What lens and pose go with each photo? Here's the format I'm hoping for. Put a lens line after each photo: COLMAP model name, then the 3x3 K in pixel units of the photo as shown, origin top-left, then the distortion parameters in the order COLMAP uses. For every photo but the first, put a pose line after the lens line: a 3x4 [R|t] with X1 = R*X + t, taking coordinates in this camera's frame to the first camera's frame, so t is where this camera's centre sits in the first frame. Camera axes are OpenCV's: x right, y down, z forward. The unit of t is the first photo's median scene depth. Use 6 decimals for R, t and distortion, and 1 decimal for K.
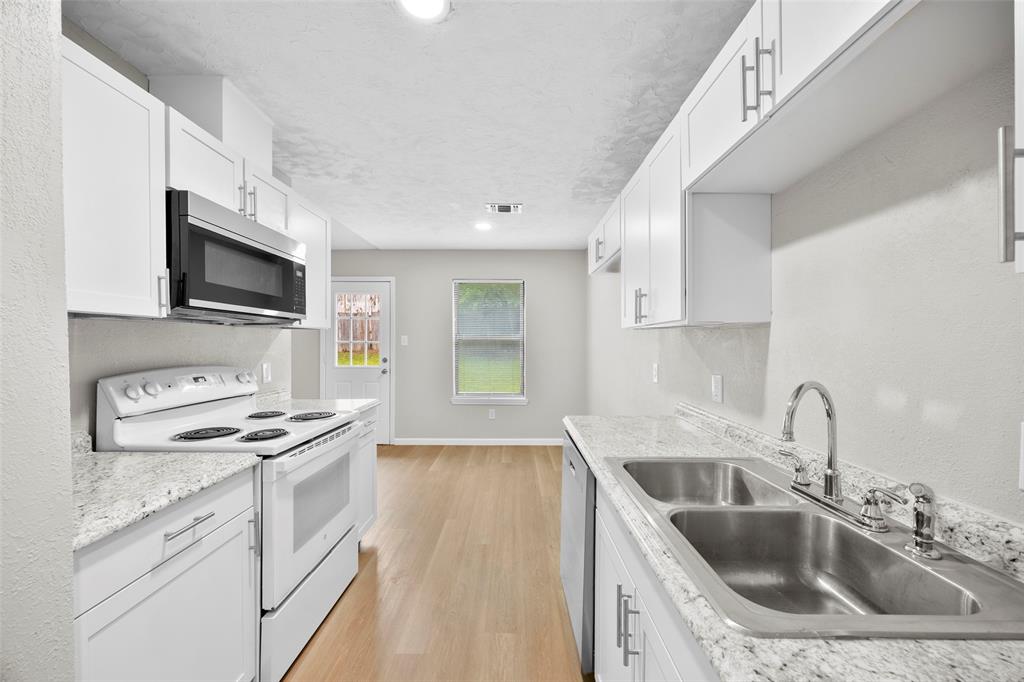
lens RADIAL K [[390.9, 0, 512.0], [0, 390.9, 341.0], [0, 0, 1]] dist [-0.001501, -0.000315]
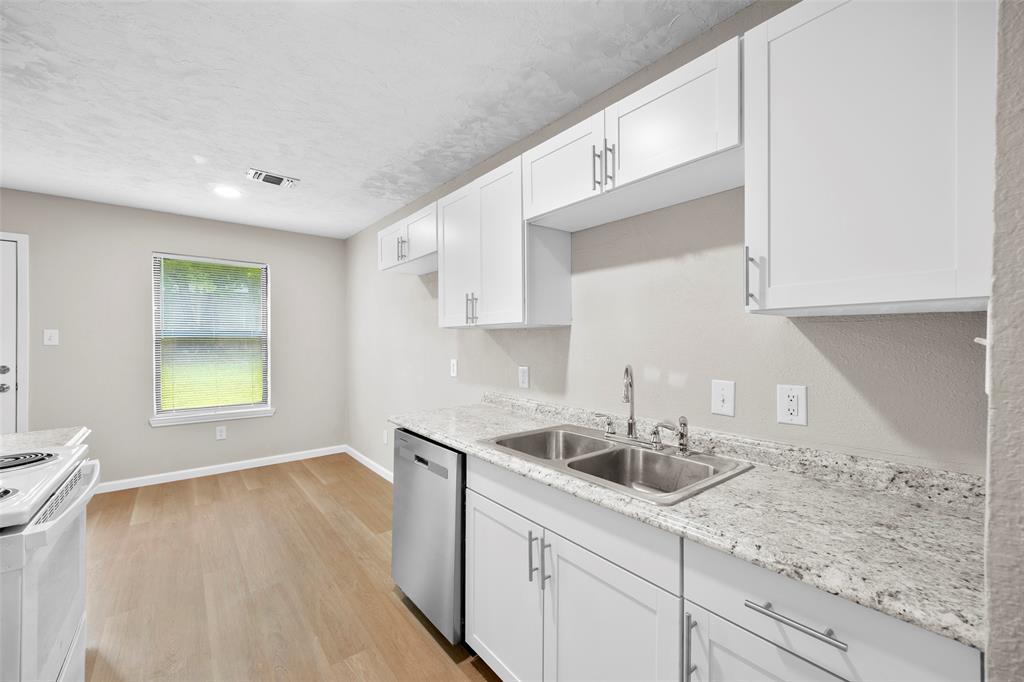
lens RADIAL K [[413.0, 0, 510.7], [0, 413.0, 335.6], [0, 0, 1]] dist [0.008322, 0.000255]
pose [[0.772767, 0.005782, 0.634664, -0.360590], [-0.001453, 0.999972, -0.007341, -0.001747], [-0.634688, 0.004751, 0.772754, -0.000794]]
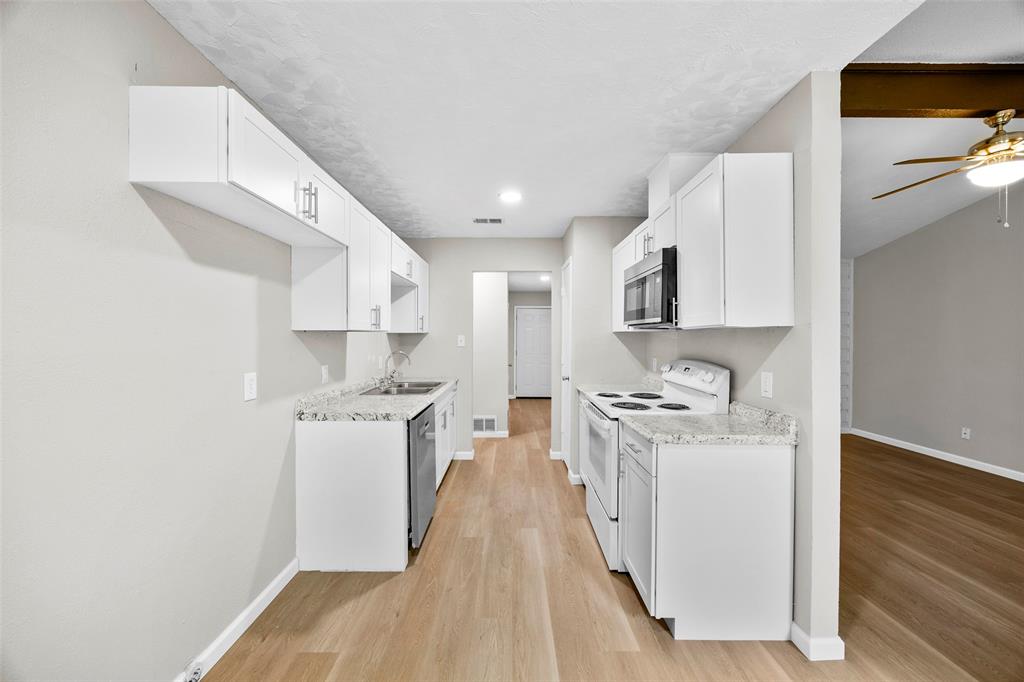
lens RADIAL K [[390.9, 0, 512.0], [0, 390.9, 341.0], [0, 0, 1]] dist [-0.001501, -0.000315]
pose [[-0.999900, -0.002894, -0.013842, -0.152397], [-0.002955, 0.999986, 0.004393, -0.009399], [0.013829, 0.004433, -0.999895, 2.519305]]
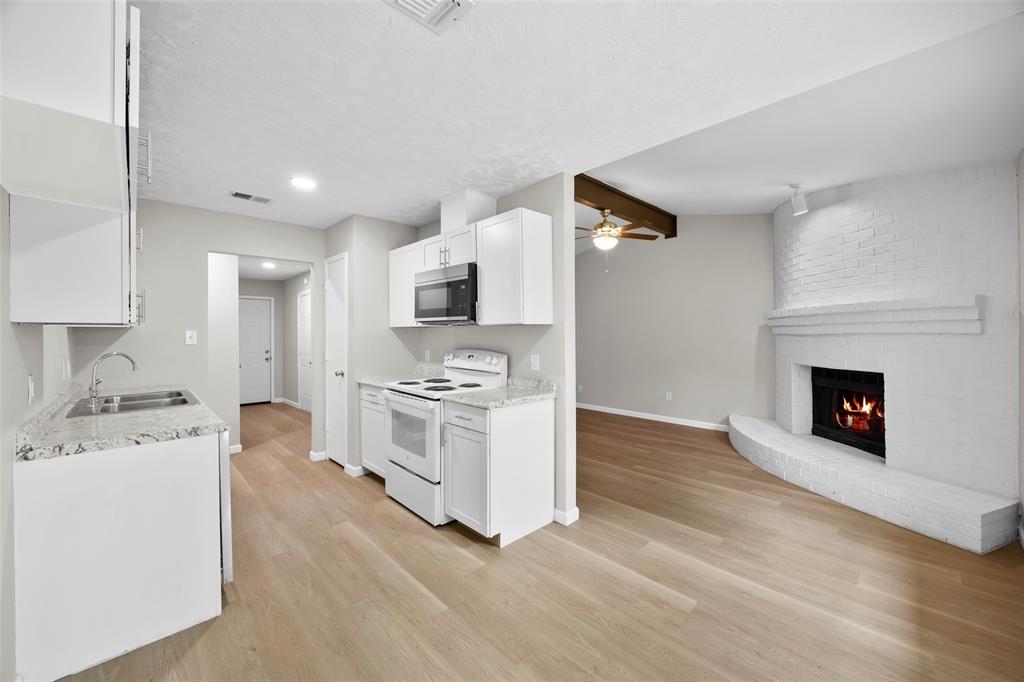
lens RADIAL K [[391.9, 0, 511.6], [0, 391.9, 335.0], [0, 0, 1]] dist [0.000742, 0.000030]
pose [[-0.711542, 0.005023, -0.702626, 0.367795], [0.005116, 0.999985, 0.001968, -0.006286], [0.702625, -0.002194, -0.711557, 2.555306]]
